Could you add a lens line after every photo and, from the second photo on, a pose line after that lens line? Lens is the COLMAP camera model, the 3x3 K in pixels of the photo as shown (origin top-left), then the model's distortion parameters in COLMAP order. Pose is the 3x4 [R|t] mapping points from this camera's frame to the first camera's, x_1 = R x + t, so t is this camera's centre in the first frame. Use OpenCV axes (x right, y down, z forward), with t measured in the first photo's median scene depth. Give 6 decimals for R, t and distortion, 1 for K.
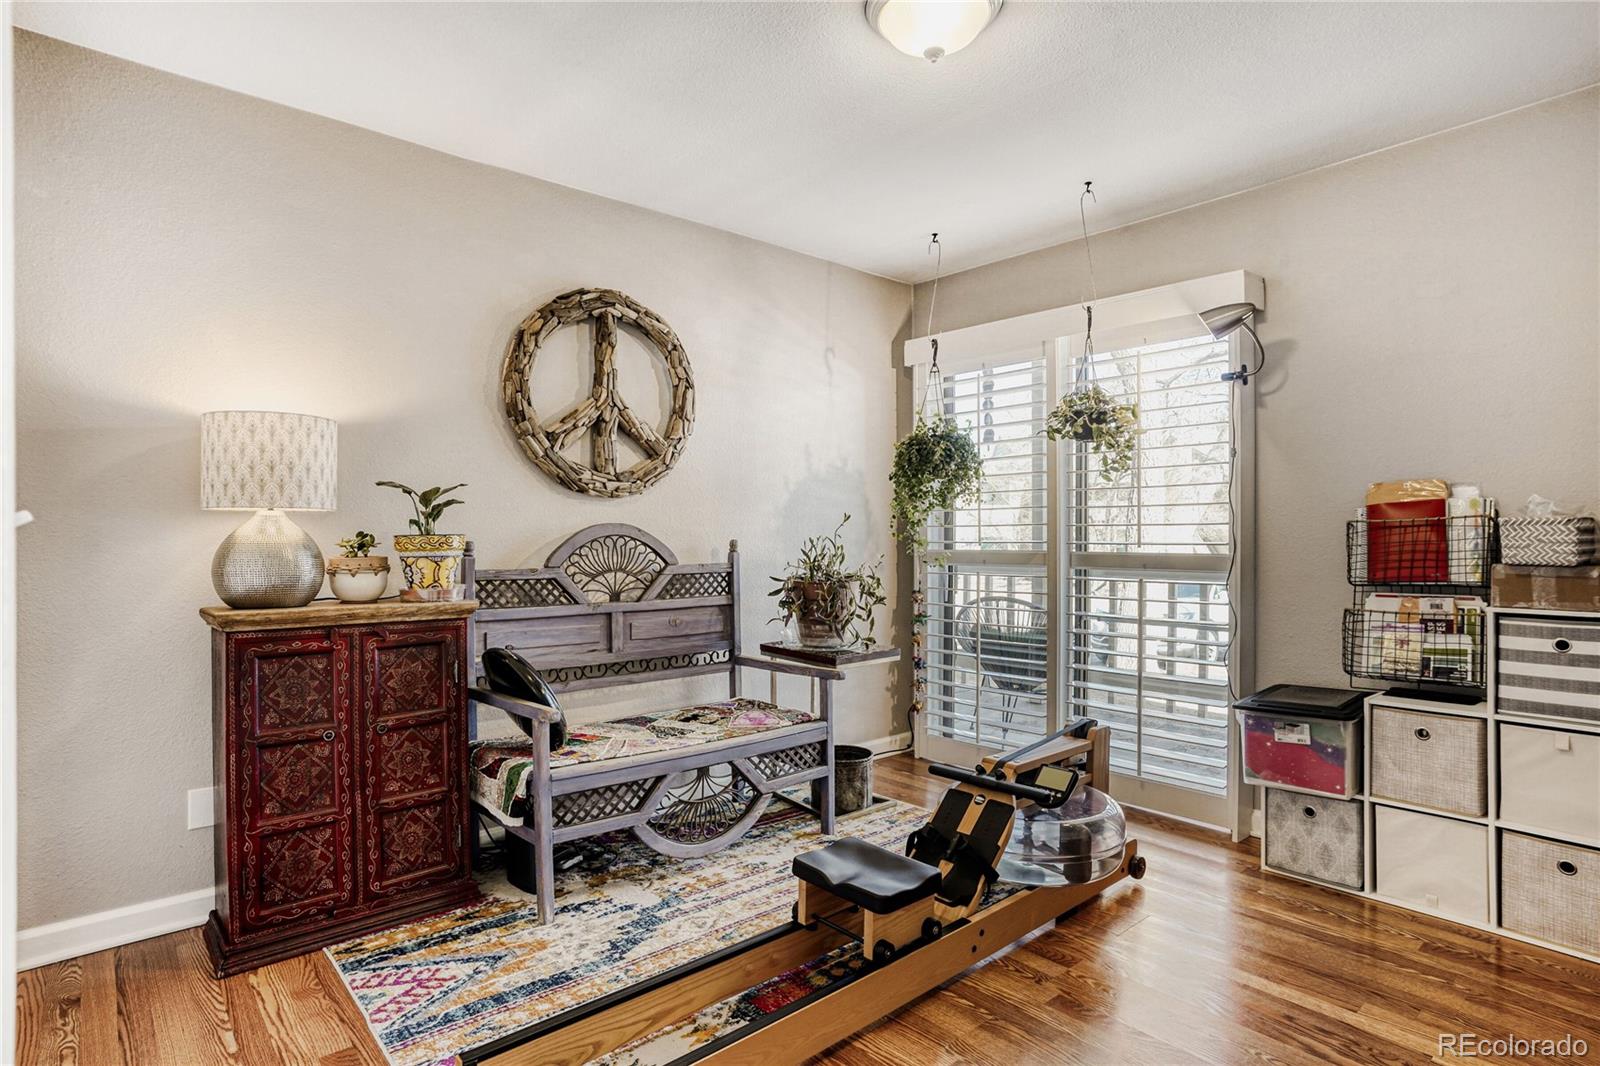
lens RADIAL K [[843.6, 0, 797.5], [0, 843.6, 531.2], [0, 0, 1]] dist [-0.066780, 0.032709]
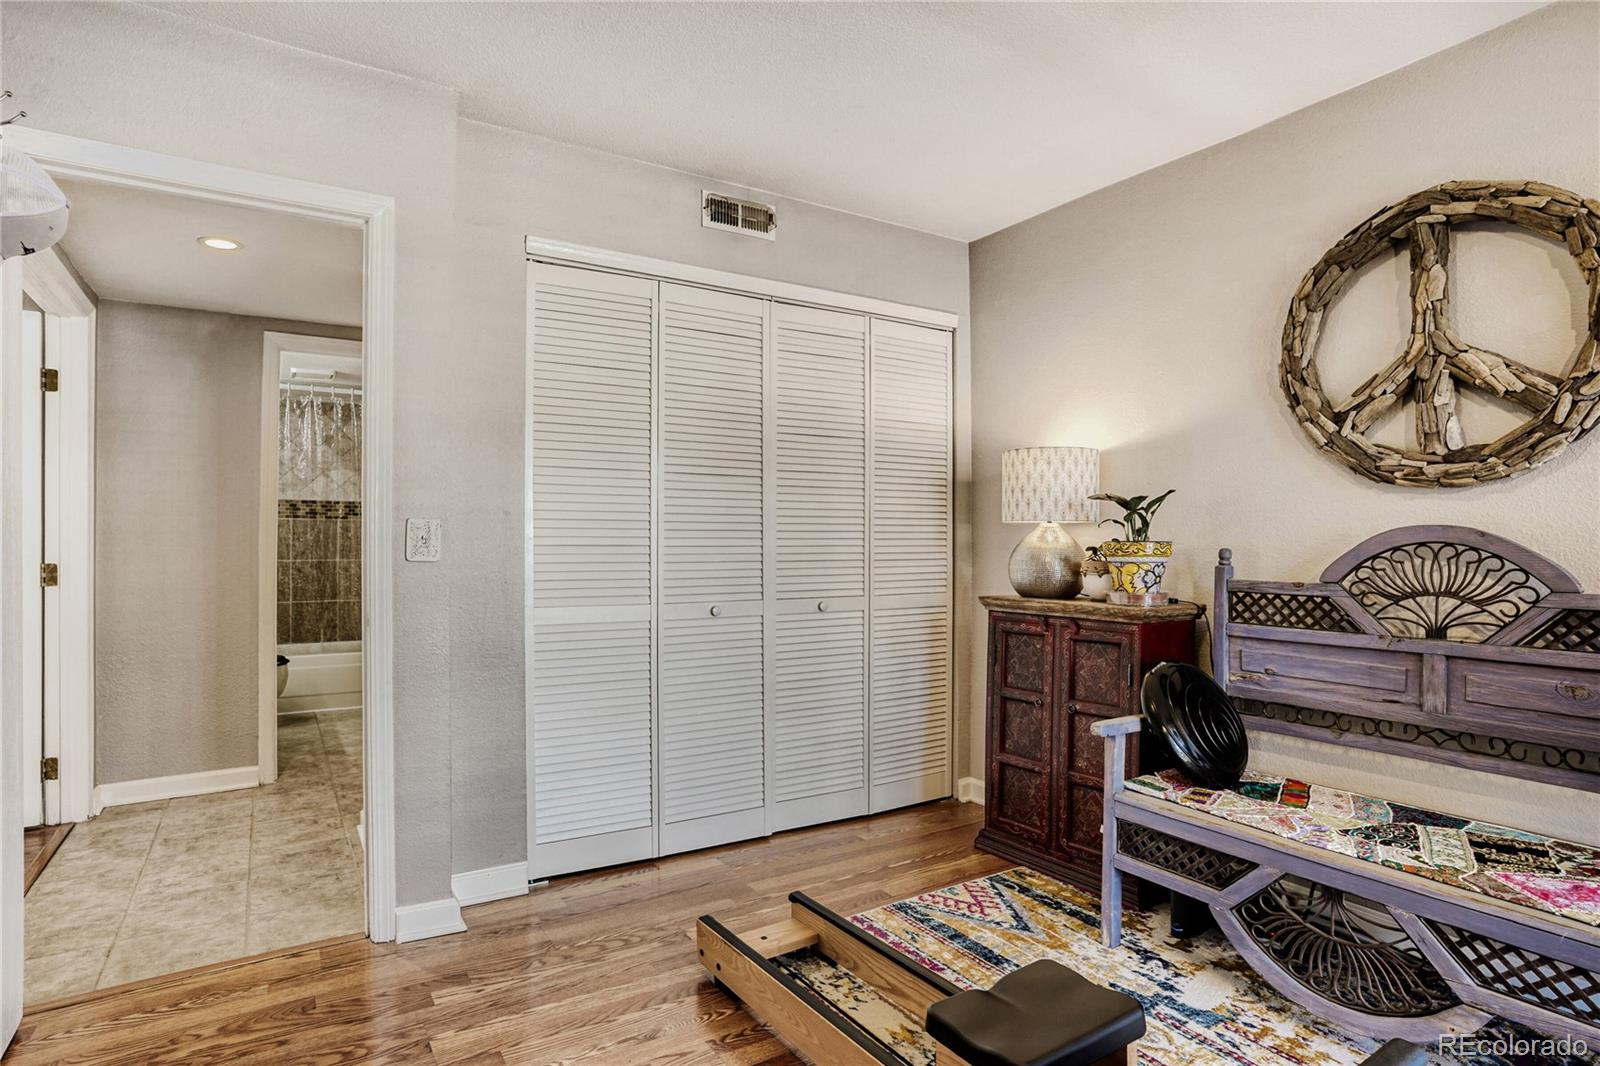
lens RADIAL K [[843.6, 0, 802.5], [0, 843.6, 532.7], [0, 0, 1]] dist [-0.066780, 0.032709]
pose [[-0.144801, -0.010769, -0.989402, 0.578627], [0.002362, 0.999934, -0.011230, 0.003453], [0.989458, -0.003963, -0.144766, 0.652908]]
